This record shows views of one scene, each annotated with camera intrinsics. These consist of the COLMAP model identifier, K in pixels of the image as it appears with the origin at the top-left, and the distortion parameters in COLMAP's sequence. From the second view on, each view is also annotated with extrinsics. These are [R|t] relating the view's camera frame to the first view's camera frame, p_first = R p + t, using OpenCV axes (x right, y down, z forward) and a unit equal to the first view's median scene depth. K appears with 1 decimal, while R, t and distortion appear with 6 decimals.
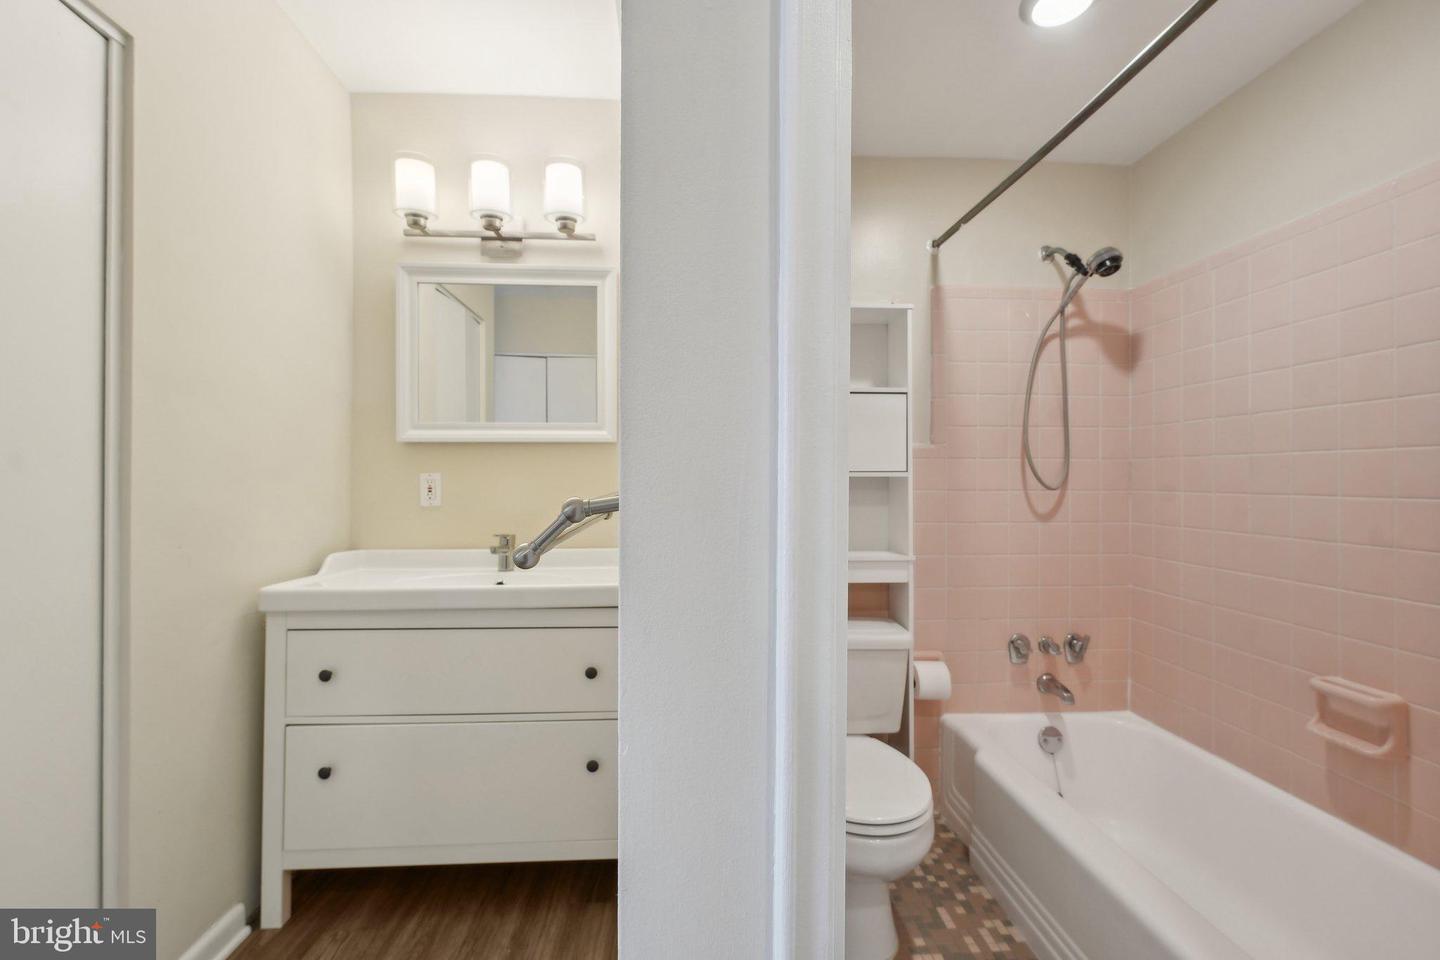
lens RADIAL K [[584.4, 0, 712.7], [0, 584.4, 473.1], [0, 0, 1]] dist [-0.002274, -0.000305]
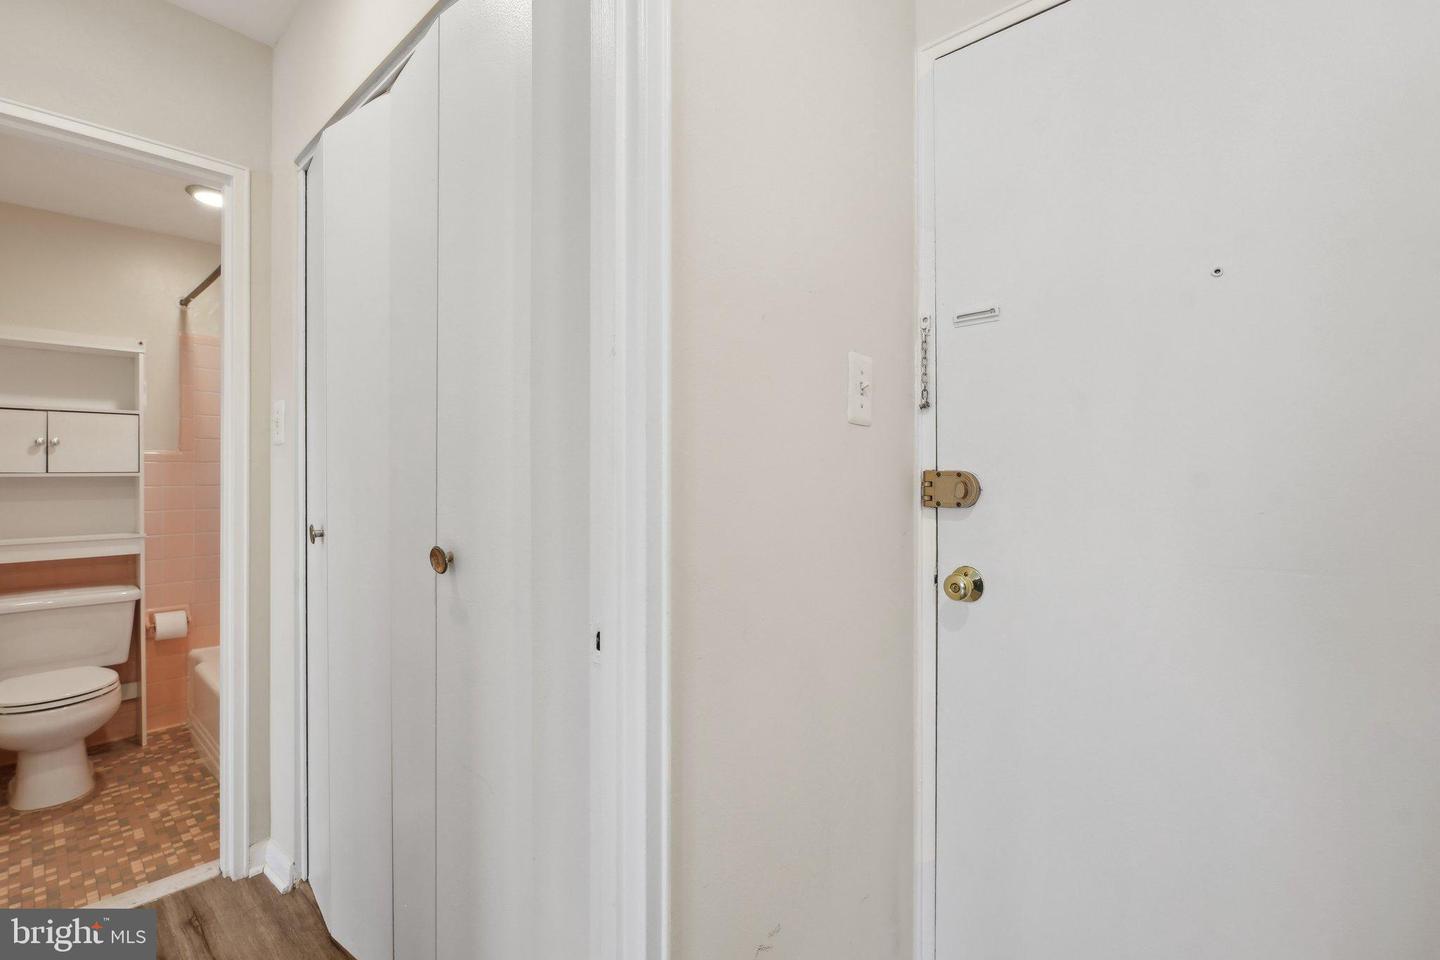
lens RADIAL K [[635.4, 0, 719.1], [0, 635.4, 473.9], [0, 0, 1]] dist [-0.000418, -0.000028]
pose [[0.709326, -0.002590, 0.704876, 0.248584], [-0.002691, 0.999976, 0.006382, -0.011789], [-0.704876, -0.006423, 0.709302, -1.009228]]
